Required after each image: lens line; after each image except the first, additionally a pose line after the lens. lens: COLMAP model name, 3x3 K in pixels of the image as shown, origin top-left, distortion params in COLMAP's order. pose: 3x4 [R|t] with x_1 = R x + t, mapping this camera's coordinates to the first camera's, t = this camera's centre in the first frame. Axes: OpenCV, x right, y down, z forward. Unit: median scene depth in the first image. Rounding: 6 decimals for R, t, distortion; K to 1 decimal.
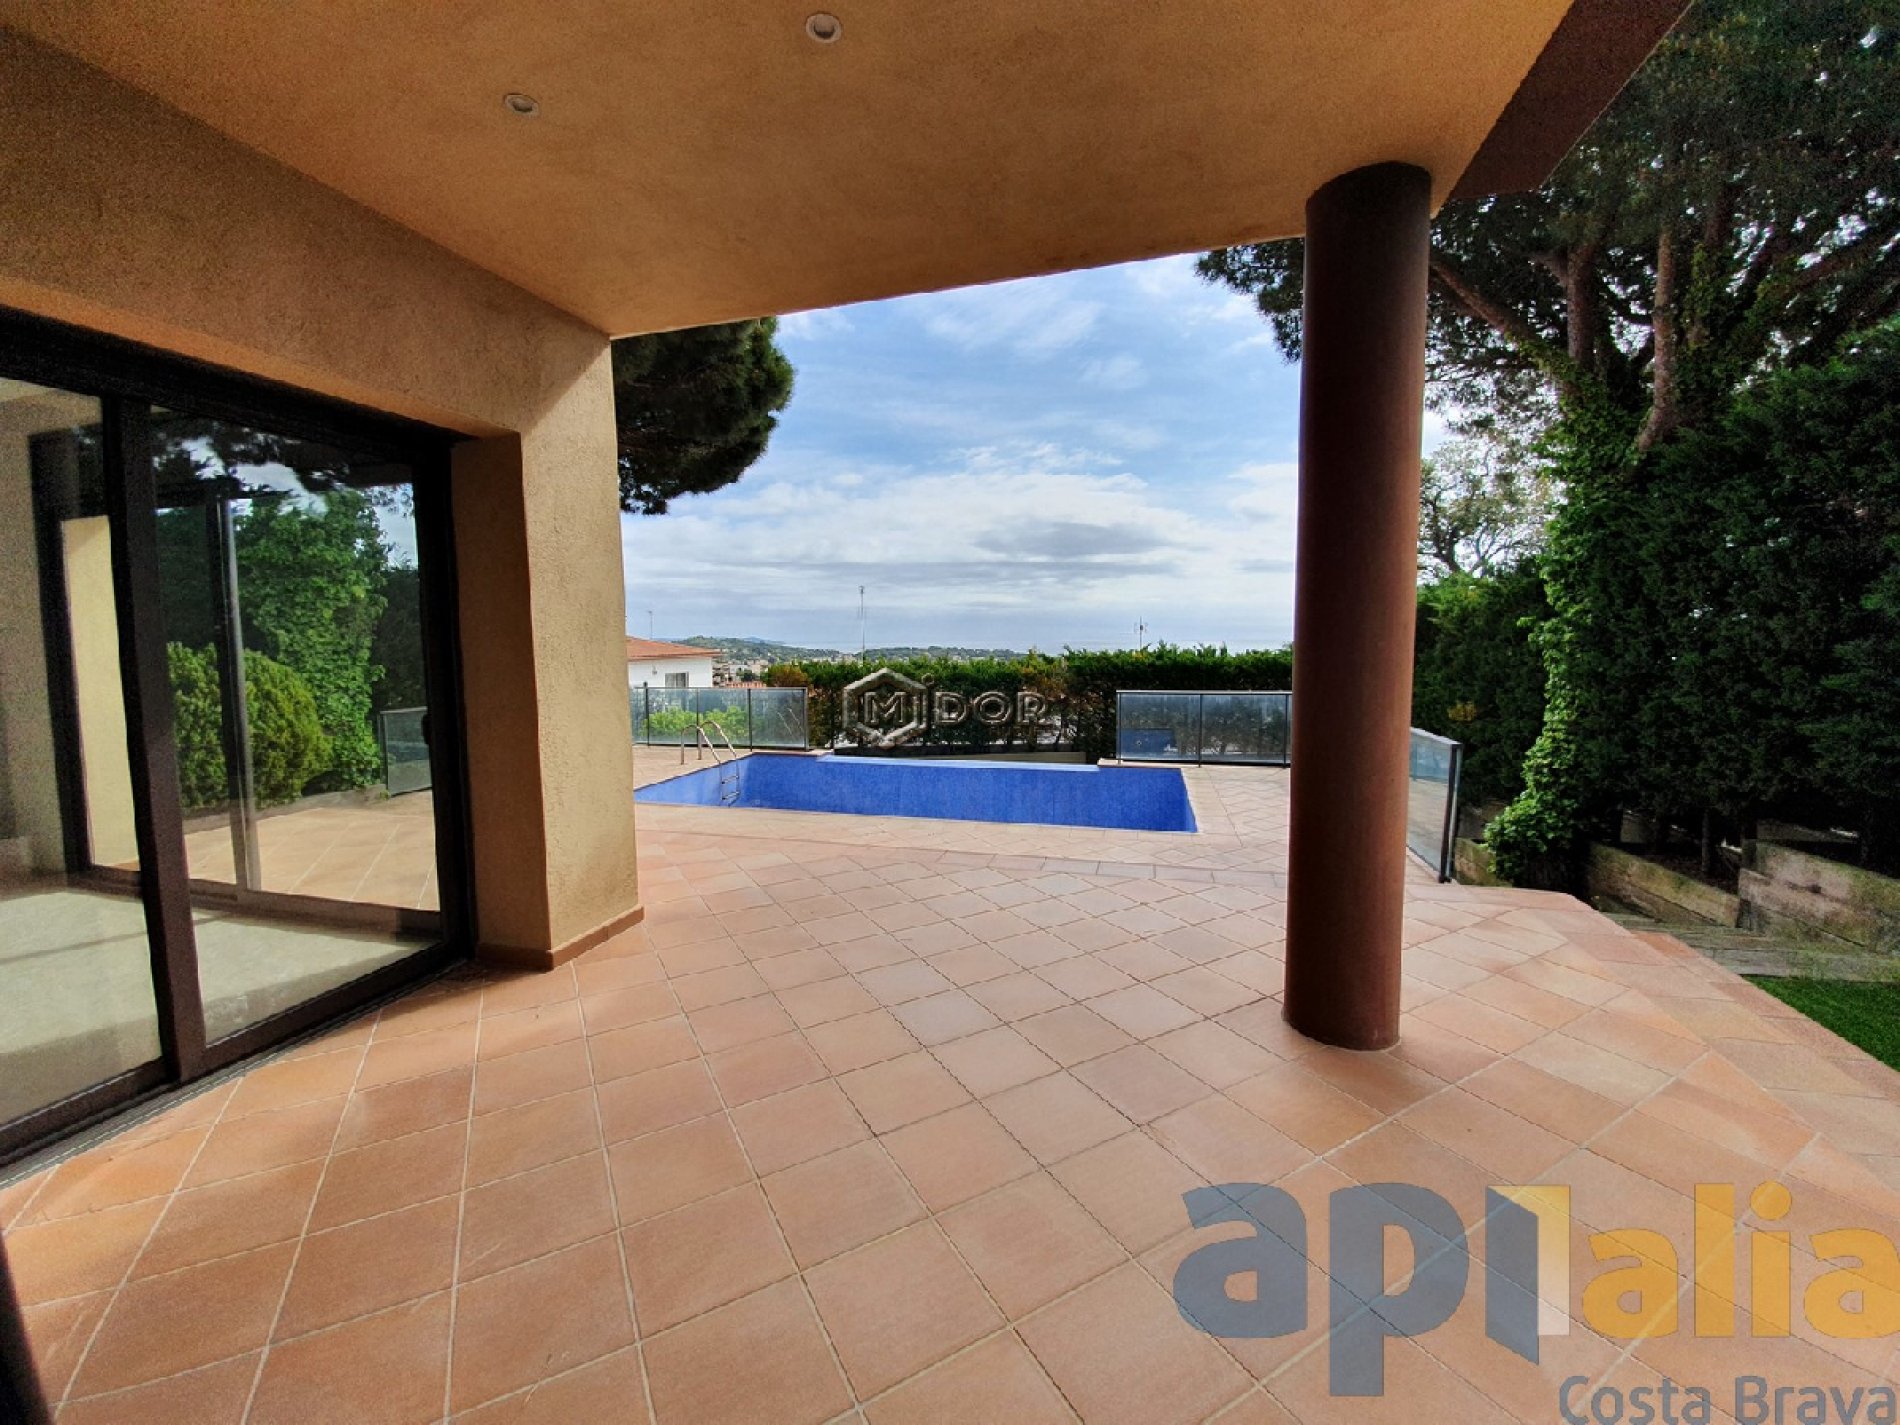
lens RADIAL K [[751.8, 0, 947.6], [0, 751.8, 711.2], [0, 0, 1]] dist [0.002542, -0.000048]
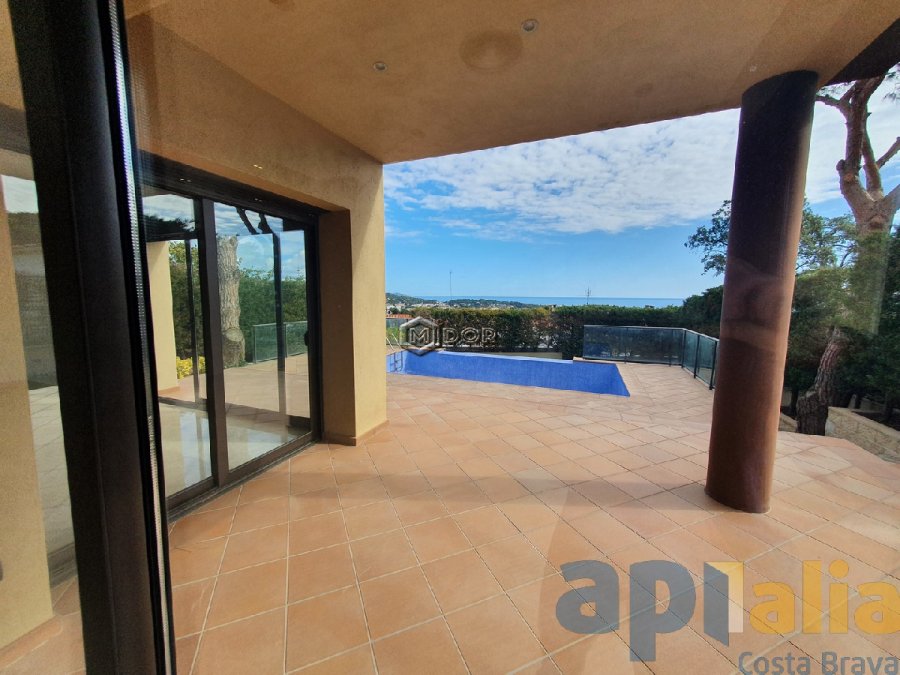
lens RADIAL K [[355.4, 0, 450.0], [0, 355.4, 337.5], [0, 0, 1]] dist [0.008681, -0.003632]
pose [[0.993840, 0.030619, -0.106513, -0.110810], [-0.028213, 0.999313, 0.024019, -0.015196], [0.107176, -0.020866, 0.994021, -0.024376]]
